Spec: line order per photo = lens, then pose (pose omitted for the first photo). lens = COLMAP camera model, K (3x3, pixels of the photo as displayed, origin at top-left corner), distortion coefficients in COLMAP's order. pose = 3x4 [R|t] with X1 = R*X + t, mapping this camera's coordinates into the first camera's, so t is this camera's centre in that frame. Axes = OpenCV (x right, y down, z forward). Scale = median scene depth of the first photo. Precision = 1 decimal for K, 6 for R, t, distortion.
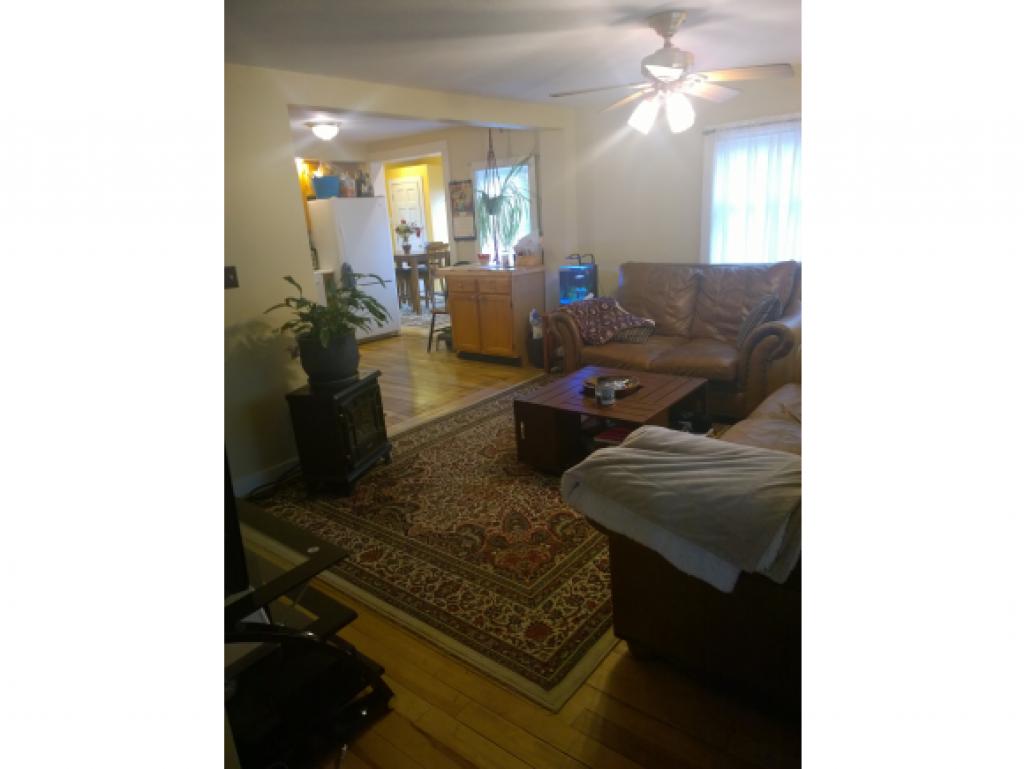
lens RADIAL K [[605.1, 0, 516.2], [0, 605.1, 388.1], [0, 0, 1]] dist [0.020451, 0.000154]
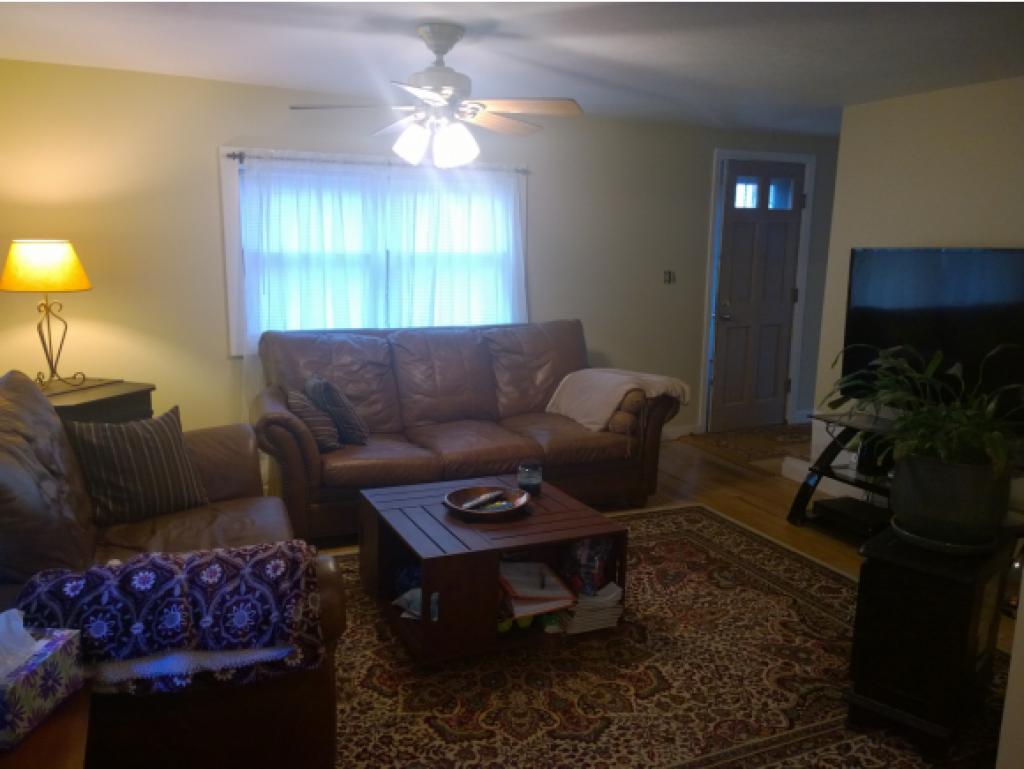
lens RADIAL K [[805.9, 0, 512.0], [0, 805.9, 384.5], [0, 0, 1]] dist [0.033930, 0.001248]
pose [[-0.900250, -0.011602, 0.435219, -0.296753], [0.173166, 0.907631, 0.382387, -0.522985], [-0.399455, 0.419609, -0.815086, 1.843640]]
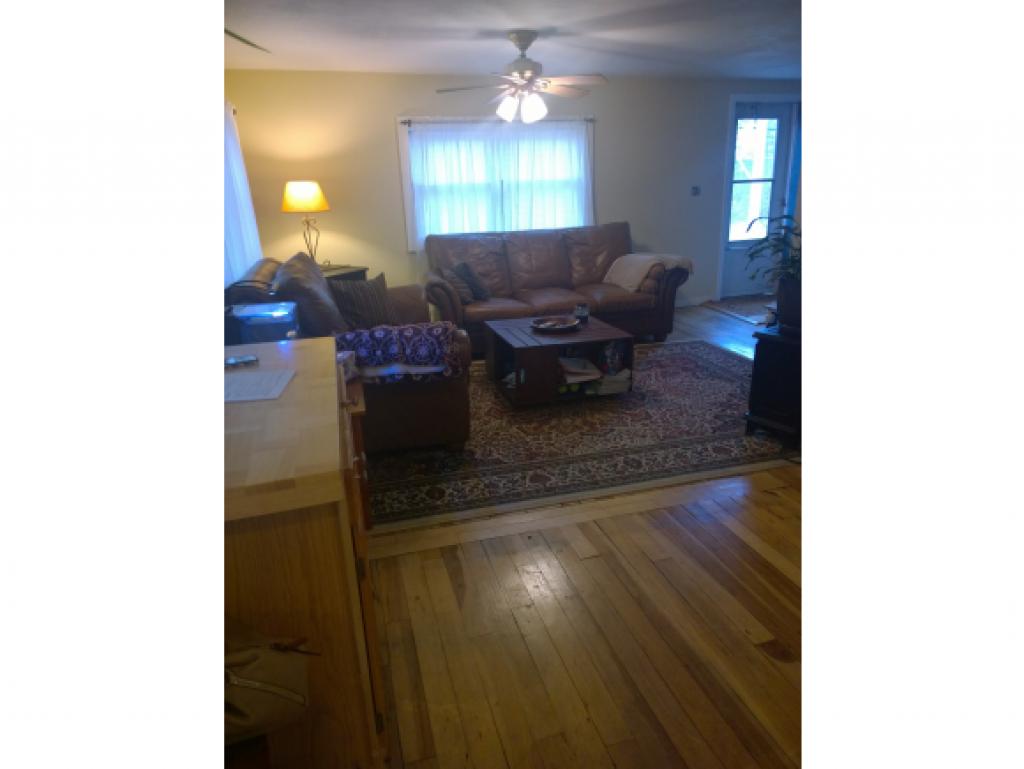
lens RADIAL K [[605.1, 0, 516.2], [0, 605.1, 388.1], [0, 0, 1]] dist [0.020451, 0.000154]
pose [[-0.821414, -0.084090, 0.564099, -0.517770], [0.247334, 0.838704, 0.485181, -0.552842], [-0.513911, 0.538056, -0.668125, 2.094540]]
